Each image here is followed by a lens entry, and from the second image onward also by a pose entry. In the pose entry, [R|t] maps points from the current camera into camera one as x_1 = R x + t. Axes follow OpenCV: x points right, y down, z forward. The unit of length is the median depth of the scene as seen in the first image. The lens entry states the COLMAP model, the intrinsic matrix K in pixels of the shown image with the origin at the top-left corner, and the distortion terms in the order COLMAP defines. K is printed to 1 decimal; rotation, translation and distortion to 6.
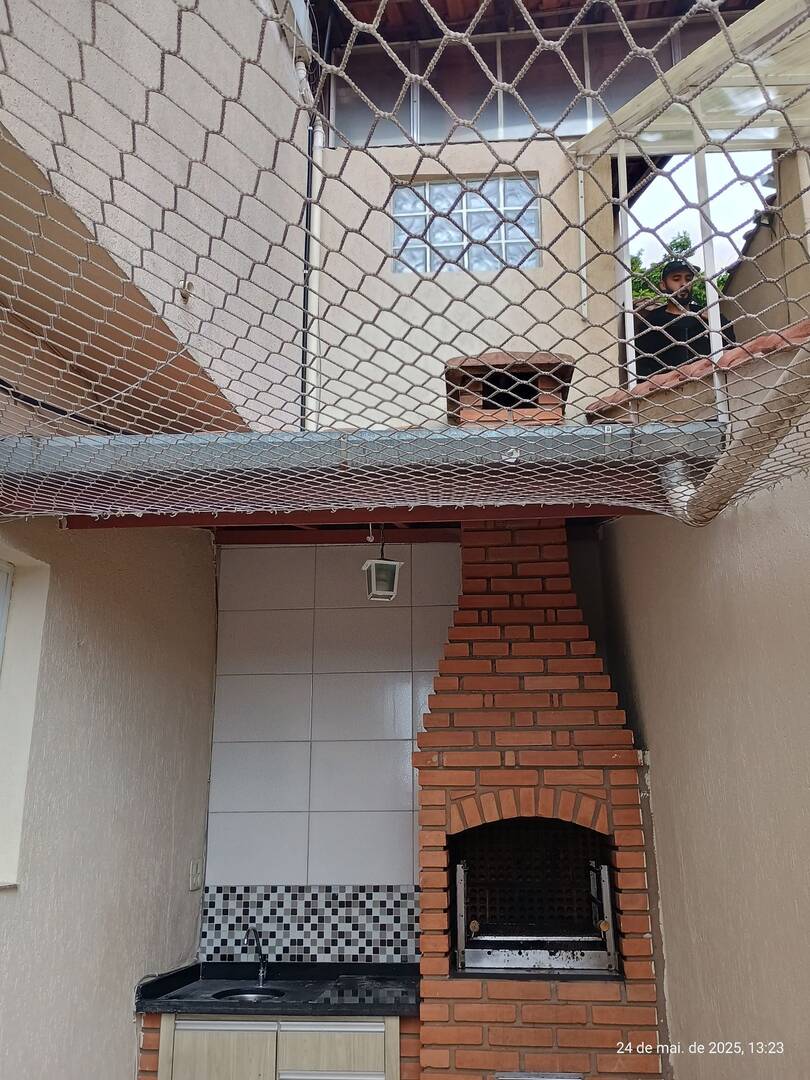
lens RADIAL K [[941.1, 0, 407.5], [0, 941.1, 532.2], [0, 0, 1]] dist [0.061324, -0.077064]
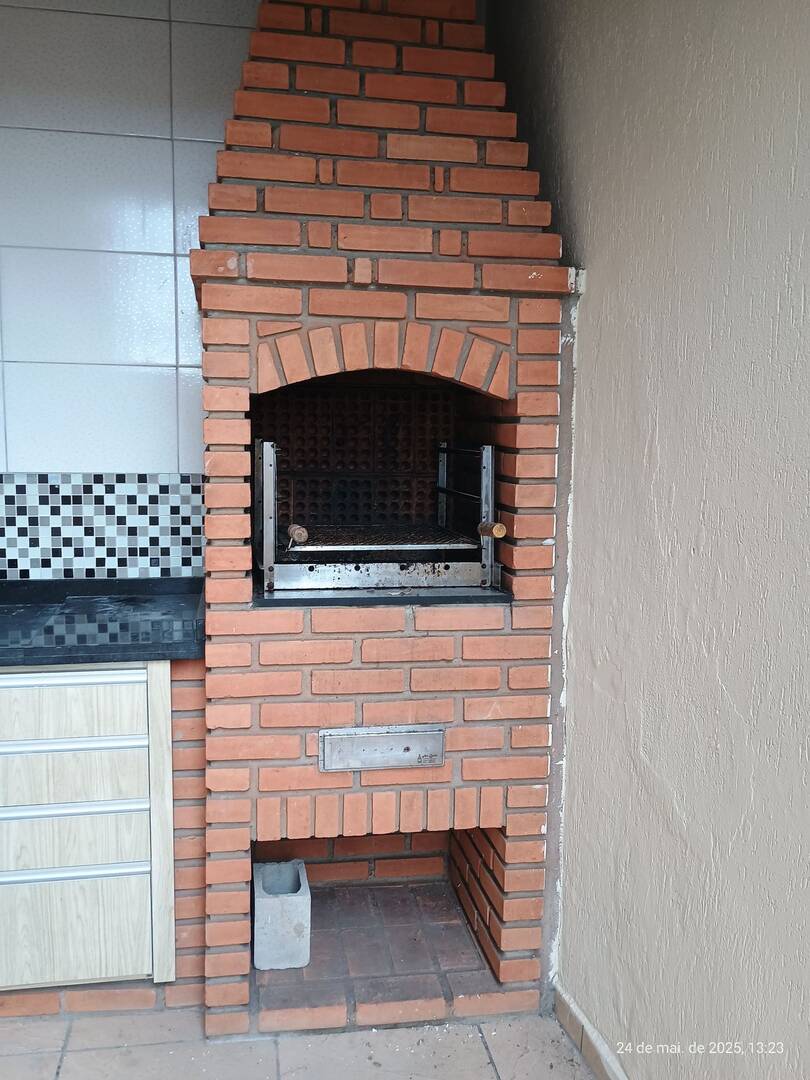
lens RADIAL K [[941.1, 0, 395.4], [0, 941.1, 541.2], [0, 0, 1]] dist [0.061324, -0.077064]
pose [[0.961337, -0.015042, 0.274962, -0.033021], [-0.098875, 0.913067, 0.395643, 0.146652], [-0.257010, -0.407533, 0.876278, 0.381866]]
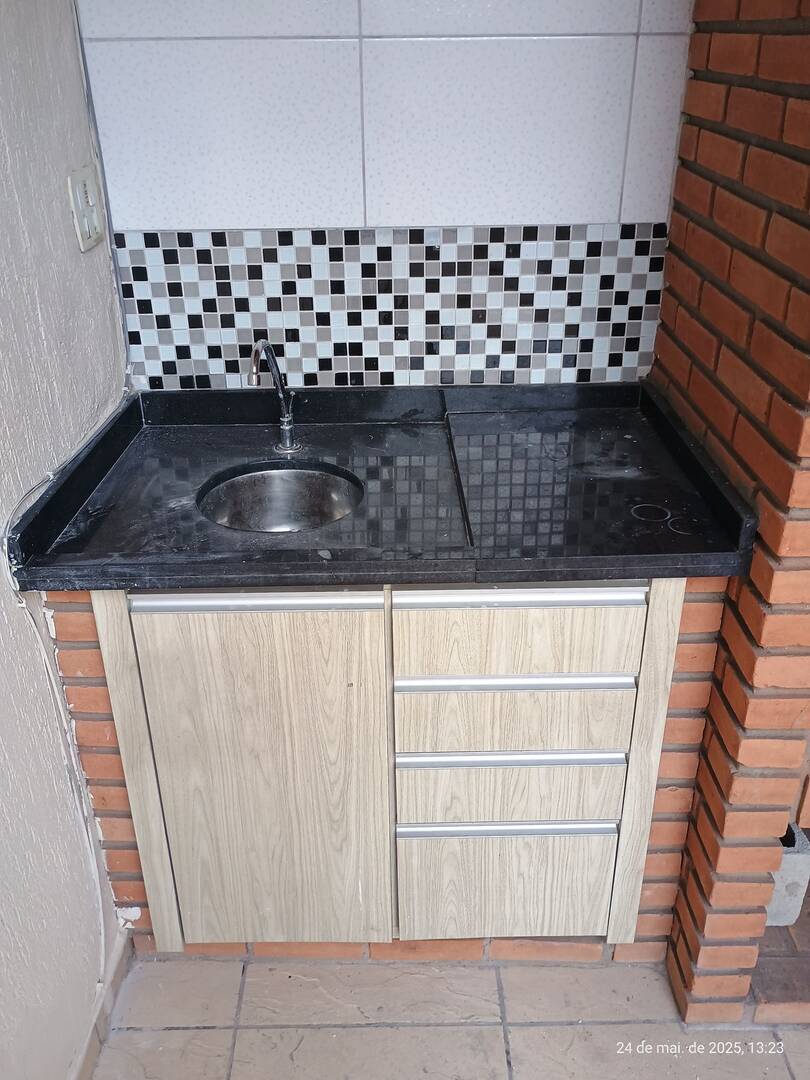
lens RADIAL K [[941.1, 0, 400.0], [0, 941.1, 526.4], [0, 0, 1]] dist [0.061324, -0.077064]
pose [[0.991594, -0.062571, 0.113255, -0.158569], [-0.033879, 0.719212, 0.693964, 0.191026], [-0.124876, -0.691968, 0.711046, 0.659677]]
